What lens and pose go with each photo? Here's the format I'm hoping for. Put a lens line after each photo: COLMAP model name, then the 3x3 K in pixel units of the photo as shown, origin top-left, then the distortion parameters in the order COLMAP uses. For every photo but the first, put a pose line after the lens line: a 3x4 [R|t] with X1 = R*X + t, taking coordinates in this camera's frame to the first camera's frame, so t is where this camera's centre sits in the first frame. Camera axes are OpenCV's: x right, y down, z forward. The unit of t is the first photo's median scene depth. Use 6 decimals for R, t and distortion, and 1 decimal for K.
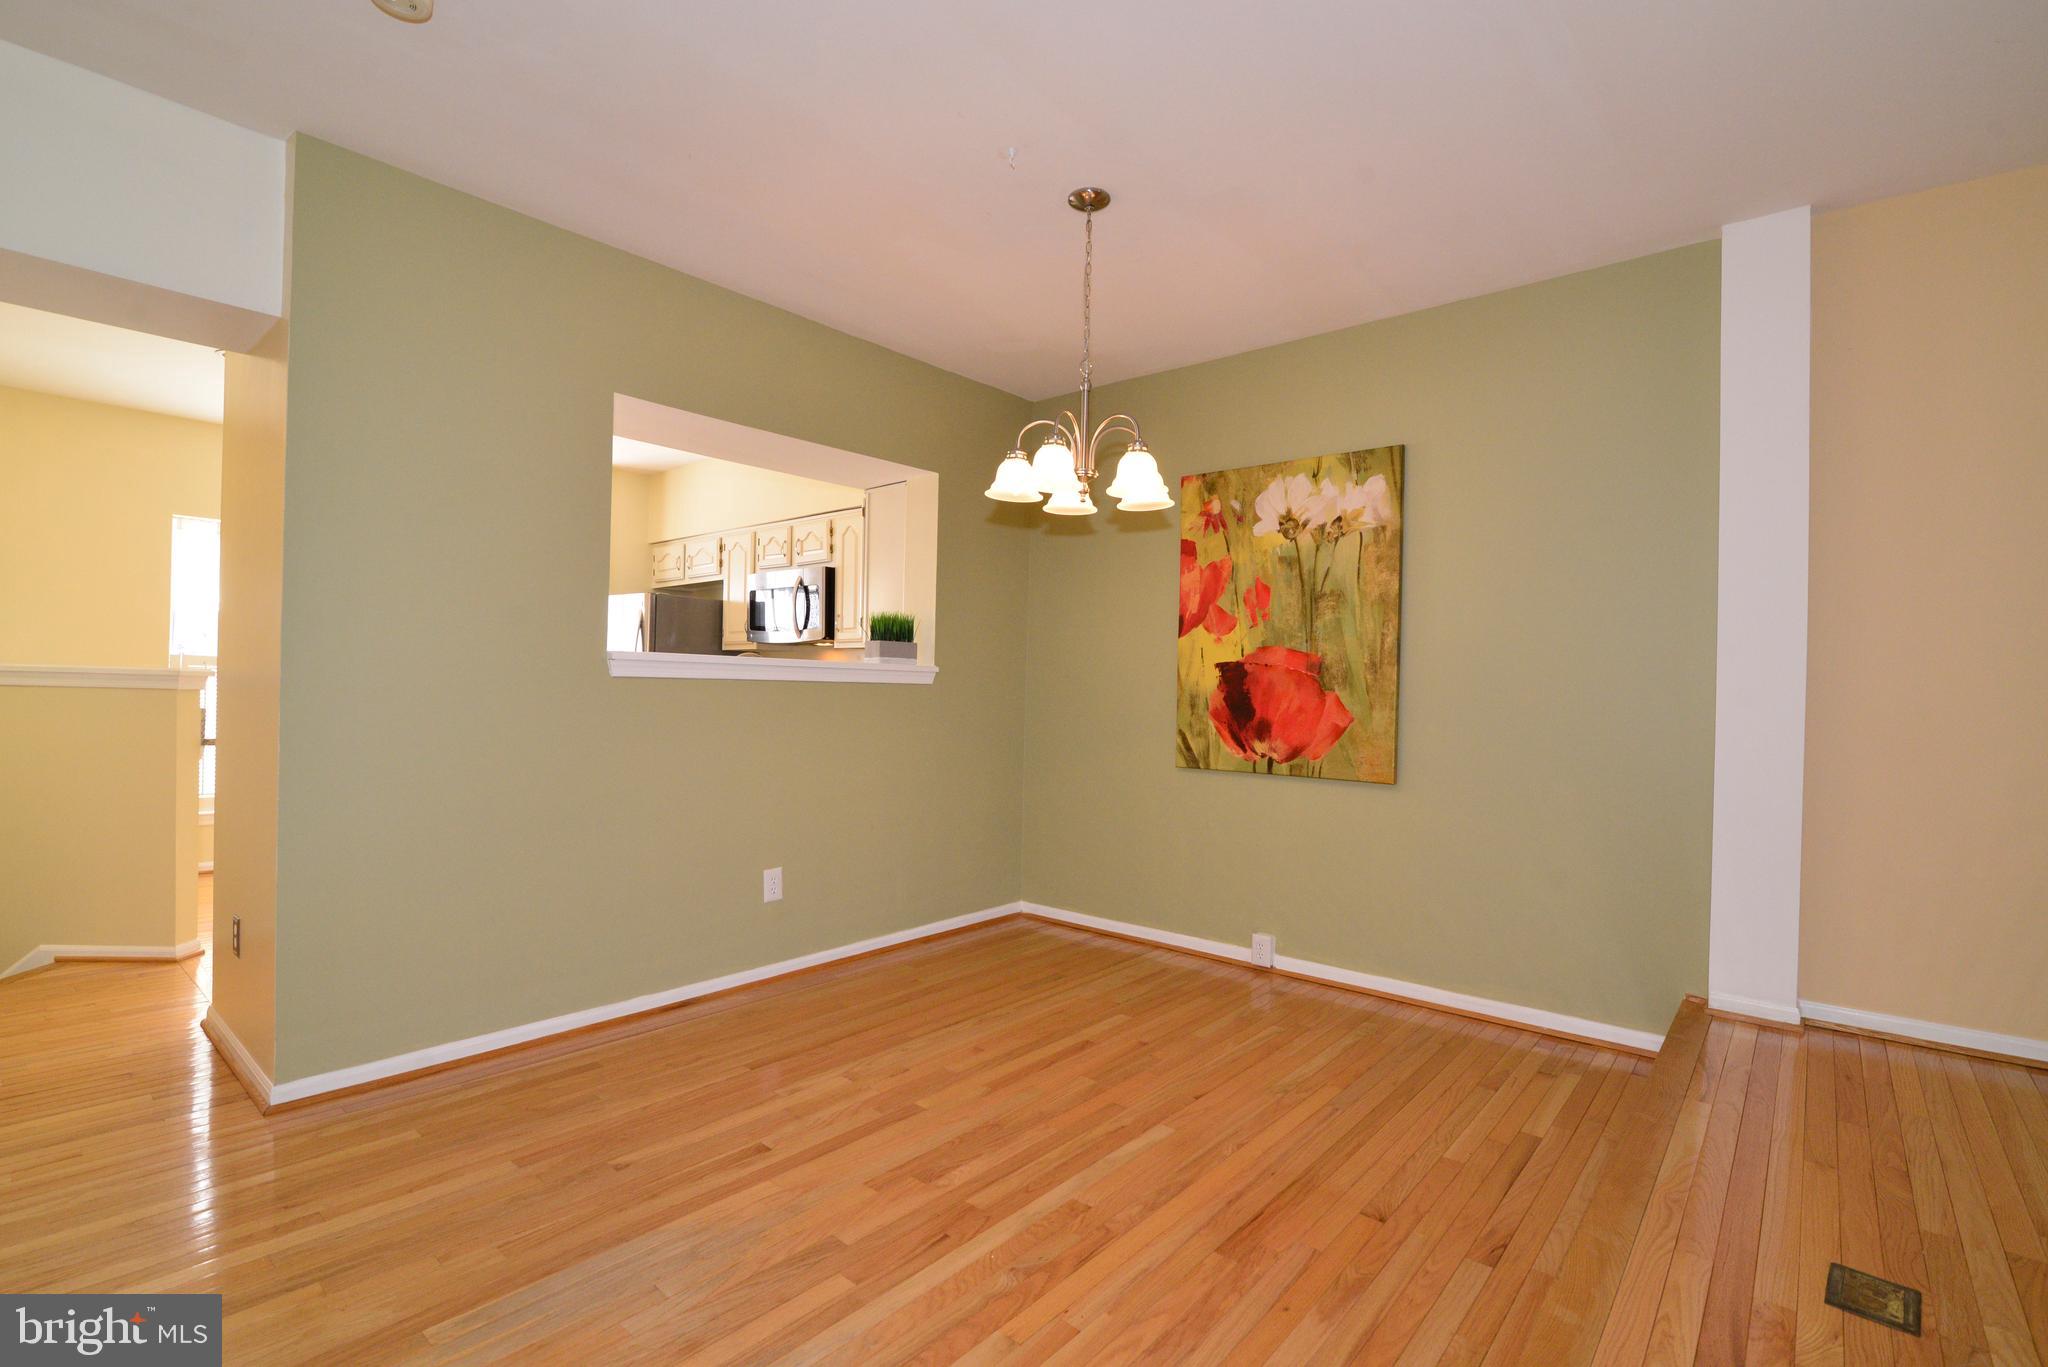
lens RADIAL K [[934.9, 0, 1024.0], [0, 934.9, 683.5], [0, 0, 1]] dist [-0.017731, 0.000415]
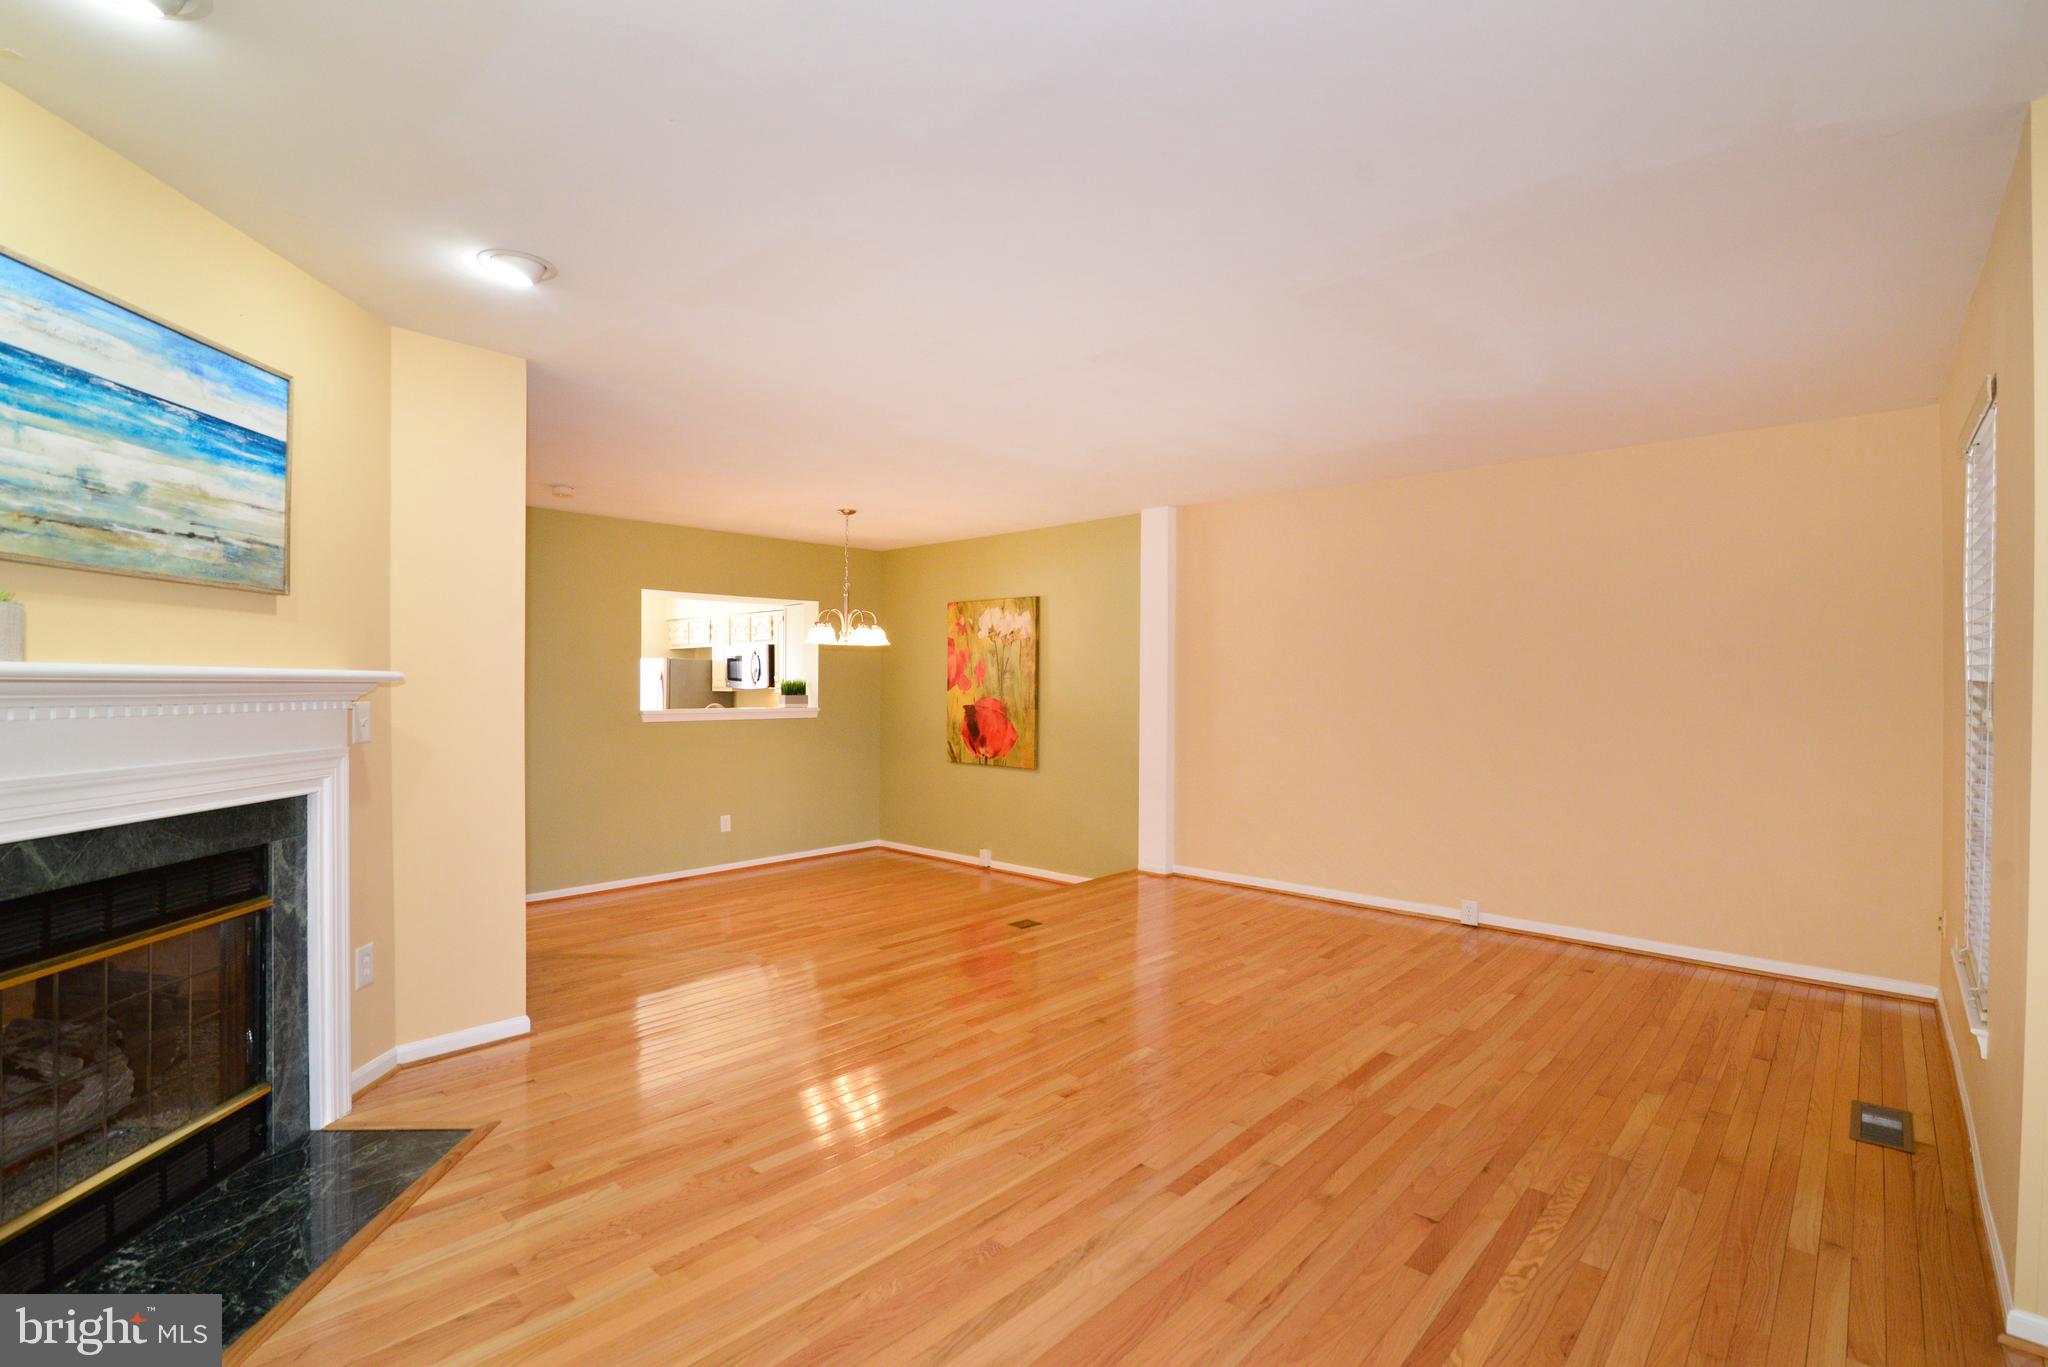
lens RADIAL K [[952.3, 0, 1024.0], [0, 952.3, 683.5], [0, 0, 1]] dist [-0.017813, 0.000664]
pose [[0.999157, -0.015238, -0.038131, 0.407427], [0.015499, 0.999858, 0.006552, -0.077628], [0.038026, -0.007137, 0.999251, -0.904455]]
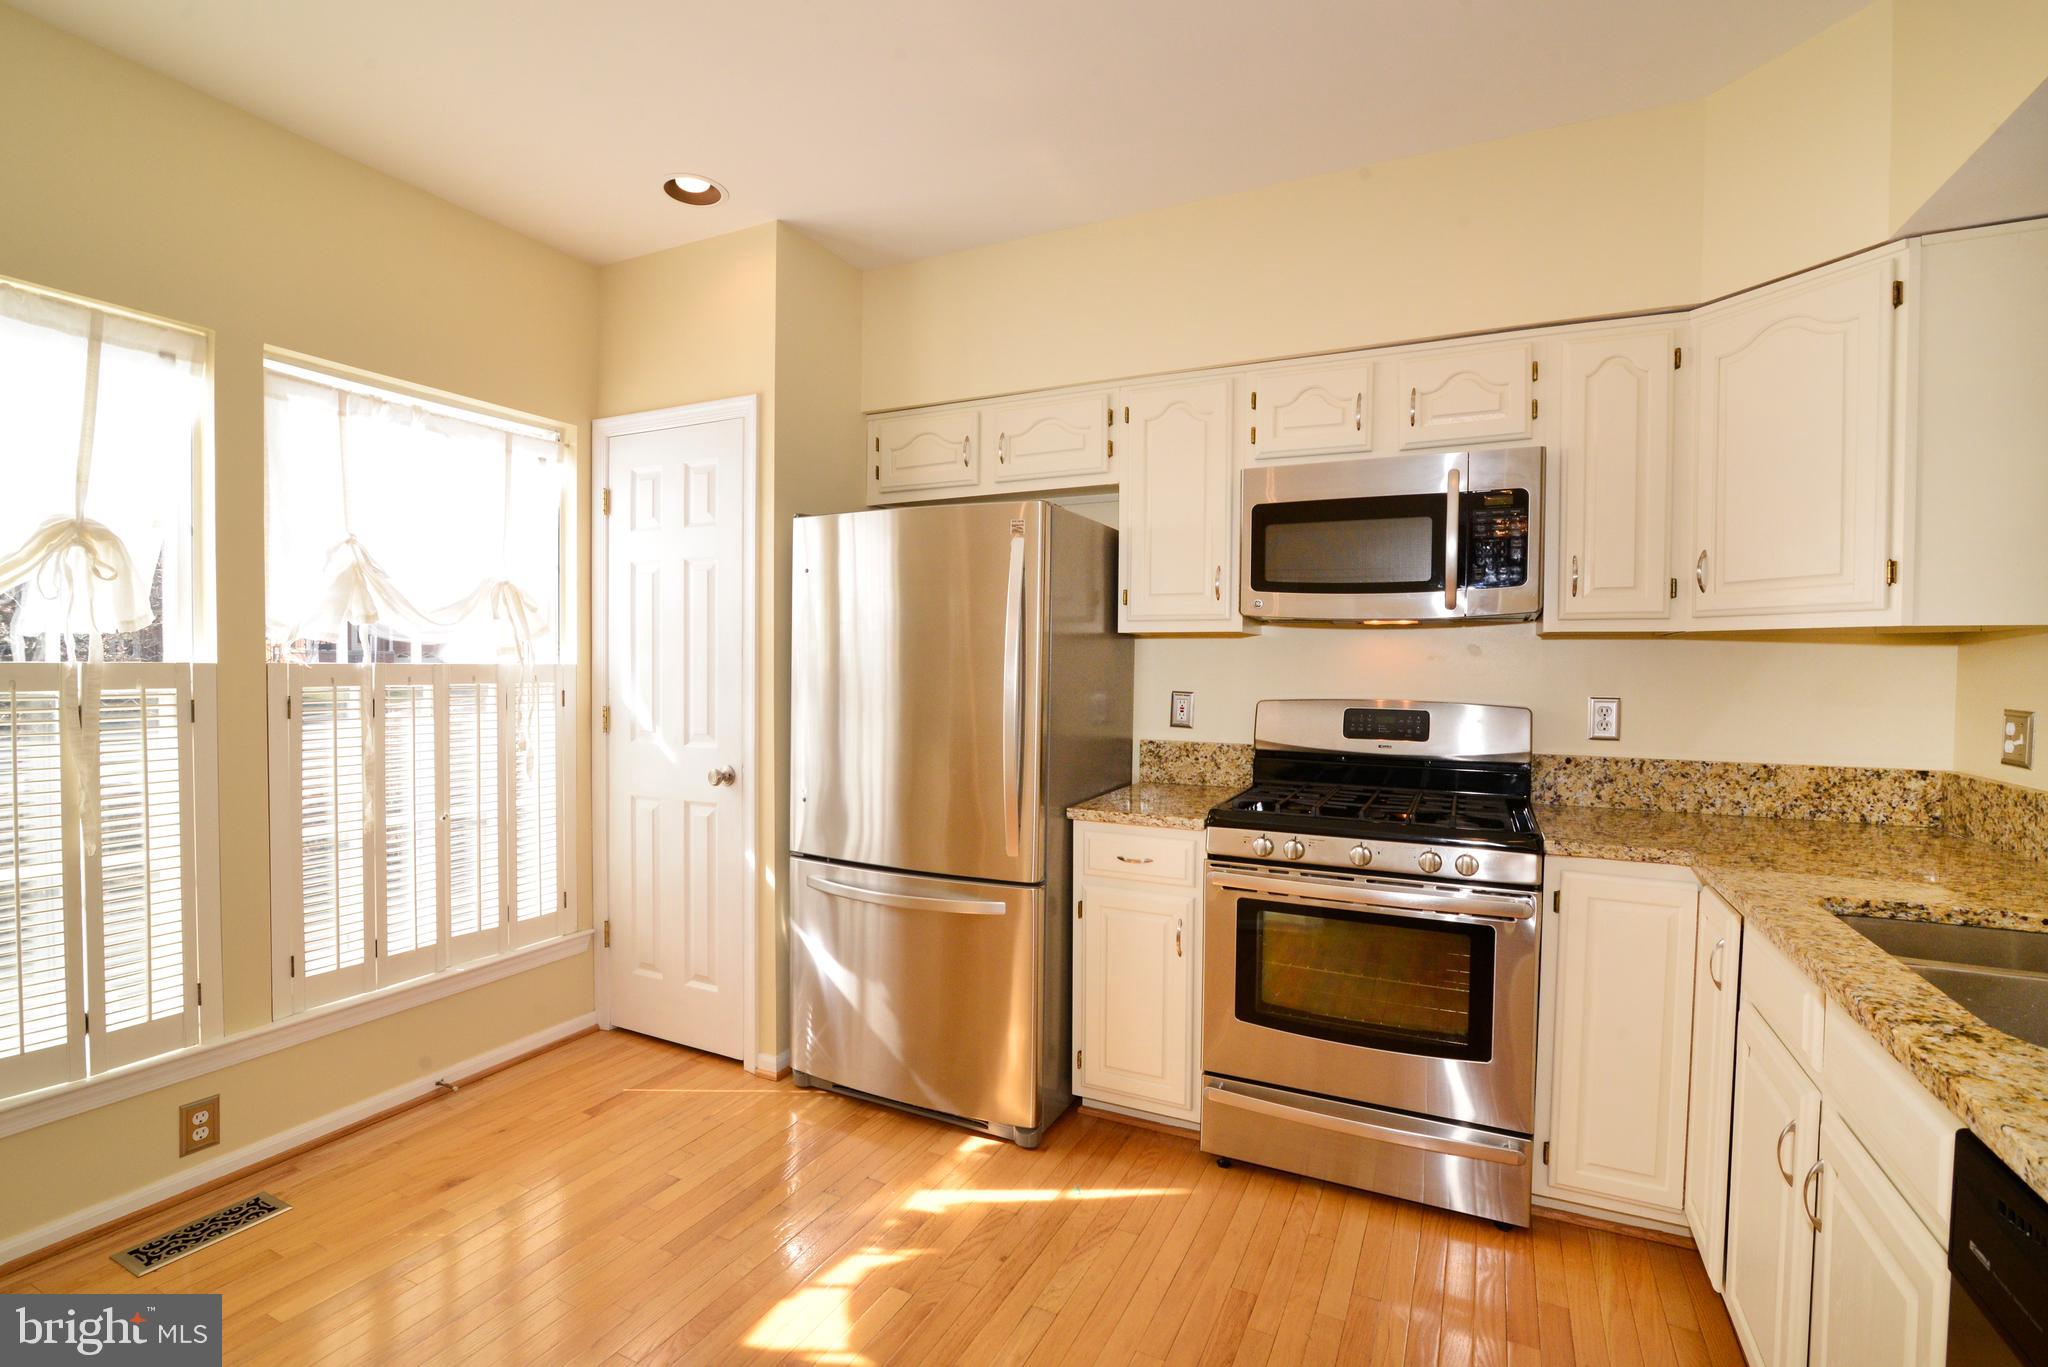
lens RADIAL K [[934.9, 0, 1024.0], [0, 934.9, 683.5], [0, 0, 1]] dist [-0.017731, 0.000415]
pose [[0.969471, -0.010586, 0.244976, -0.740935], [0.003110, 0.999518, 0.030884, -0.034756], [-0.245185, -0.029179, 0.969037, 0.823461]]
